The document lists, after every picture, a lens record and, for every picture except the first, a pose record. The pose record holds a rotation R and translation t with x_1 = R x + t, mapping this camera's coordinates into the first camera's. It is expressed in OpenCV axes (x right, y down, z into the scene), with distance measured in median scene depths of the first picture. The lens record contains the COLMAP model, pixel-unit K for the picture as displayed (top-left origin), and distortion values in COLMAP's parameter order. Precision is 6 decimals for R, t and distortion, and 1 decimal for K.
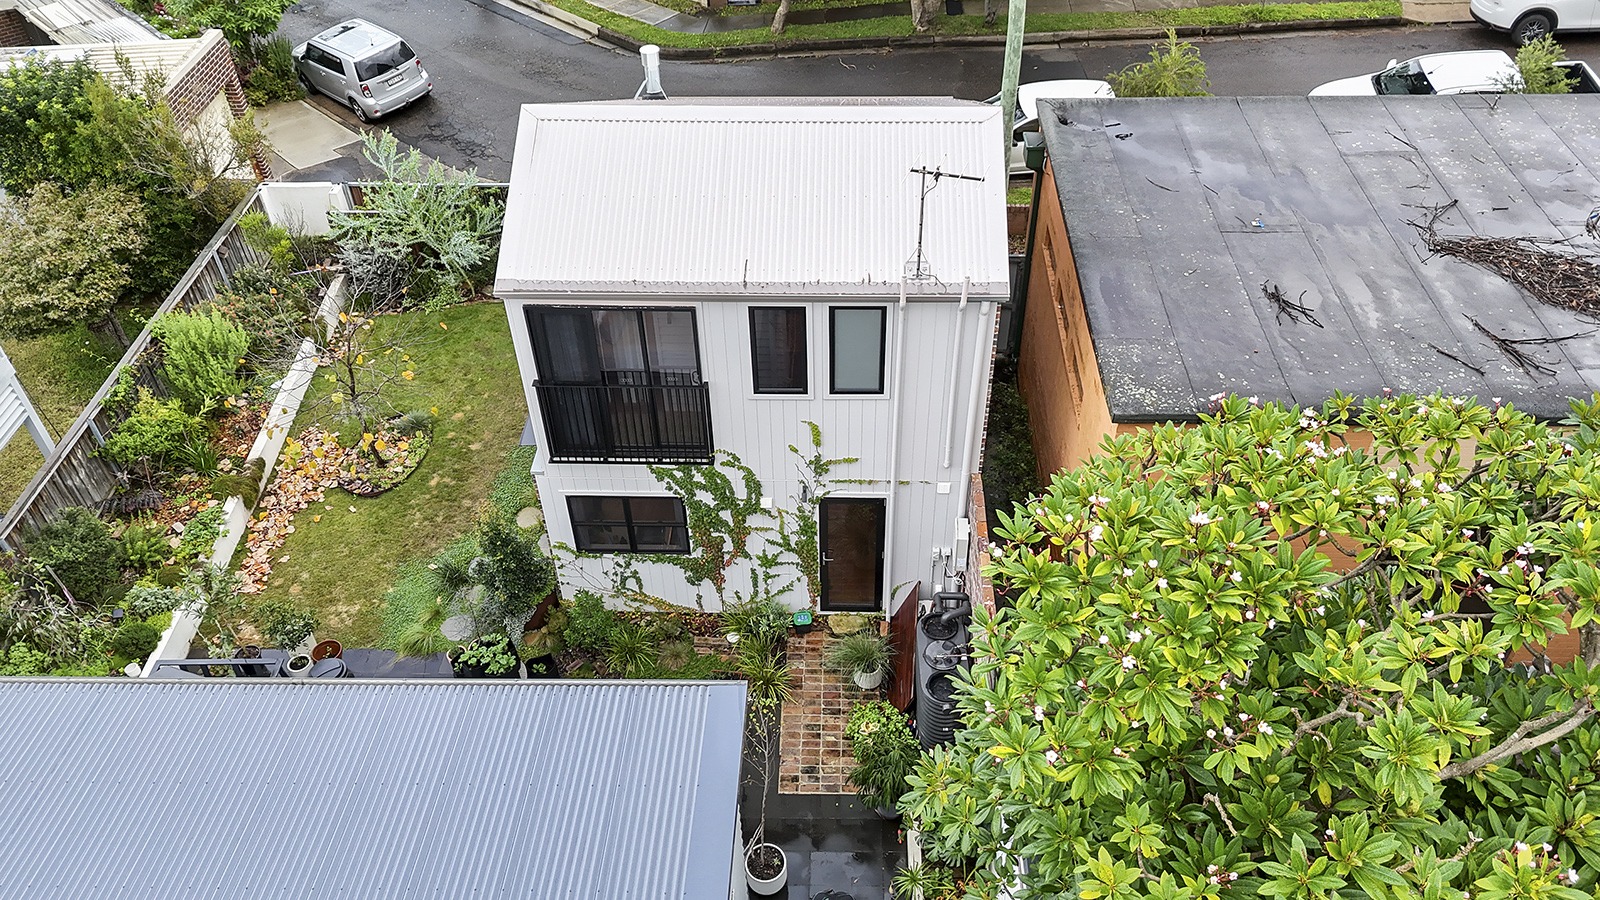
lens RADIAL K [[1154.4, 0, 801.8], [0, 1154.4, 456.6], [0, 0, 1]] dist [0.078380, -0.053807]
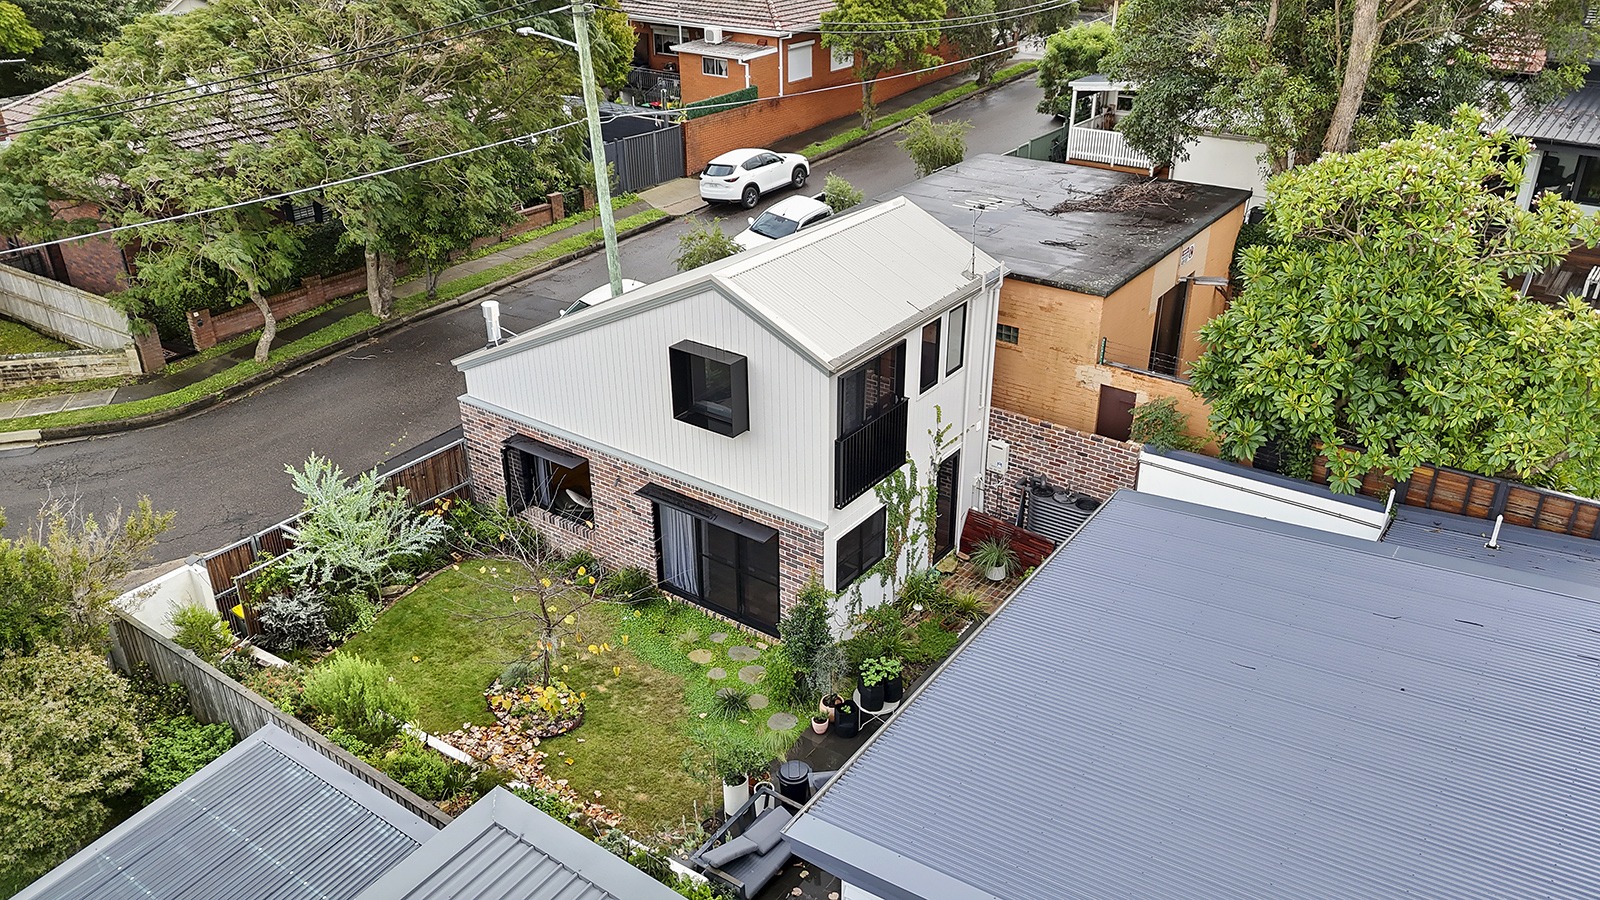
lens RADIAL K [[1154.4, 0, 798.6], [0, 1154.4, 446.6], [0, 0, 1]] dist [0.078380, -0.053807]
pose [[0.565264, -0.368967, 0.737794, -0.640106], [0.556467, 0.830799, -0.010862, -0.036168], [-0.608951, 0.416698, 0.674939, 0.067183]]
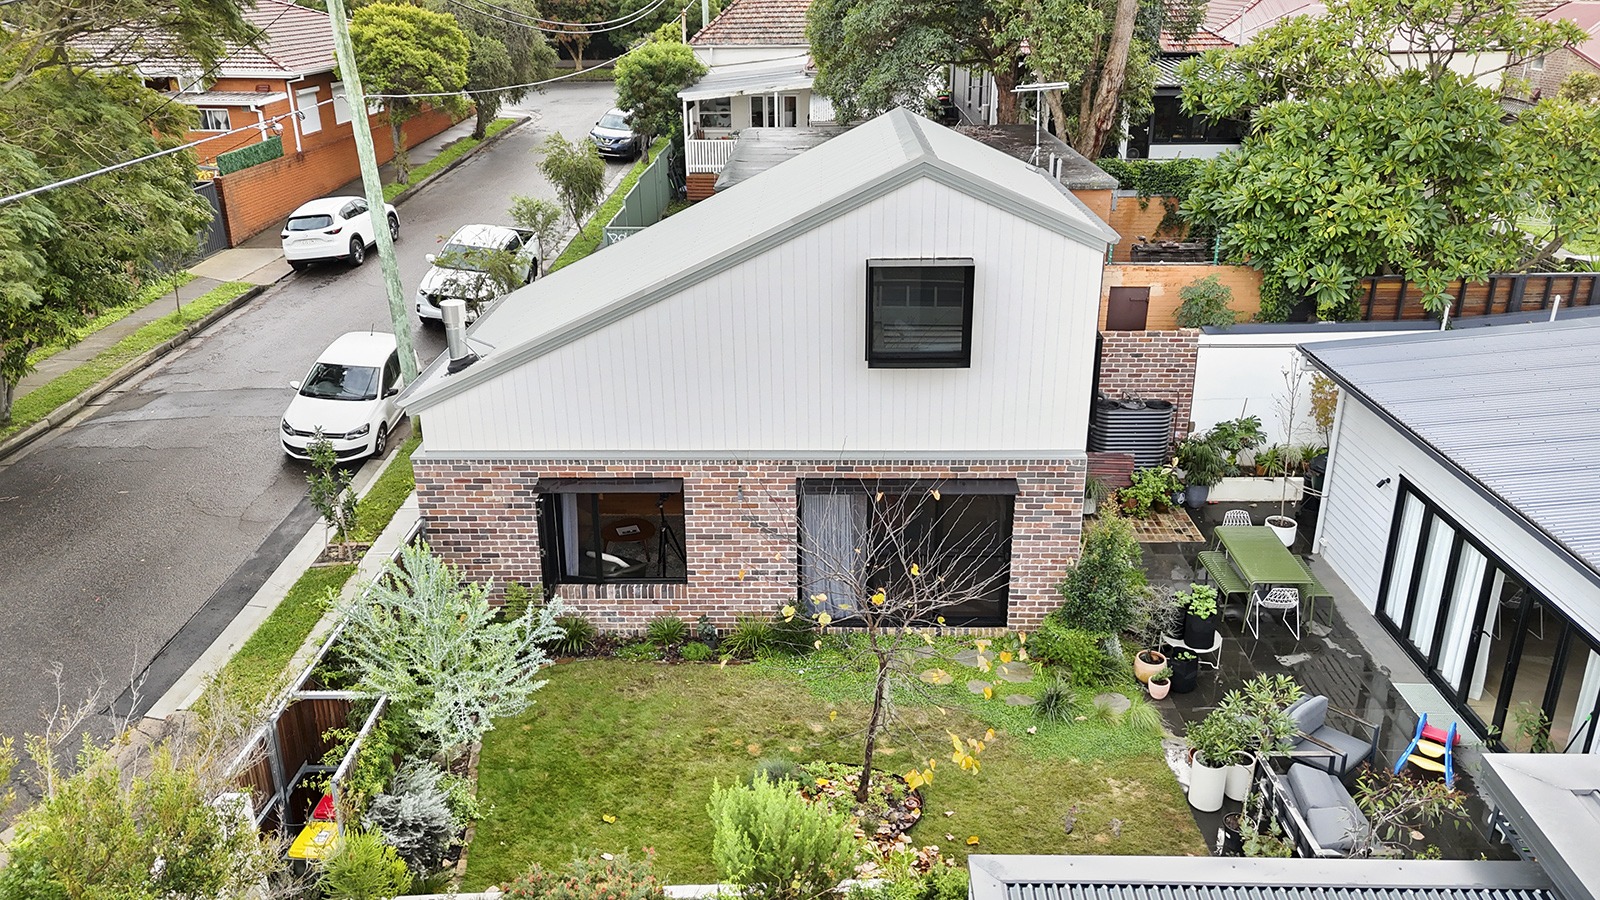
lens RADIAL K [[1154.4, 0, 799.3], [0, 1154.4, 443.8], [0, 0, 1]] dist [0.078380, -0.053807]
pose [[0.001959, -0.363531, 0.931580, -0.662138], [0.683899, 0.680147, 0.263976, -0.246977], [-0.729574, 0.636589, 0.249951, 0.514616]]
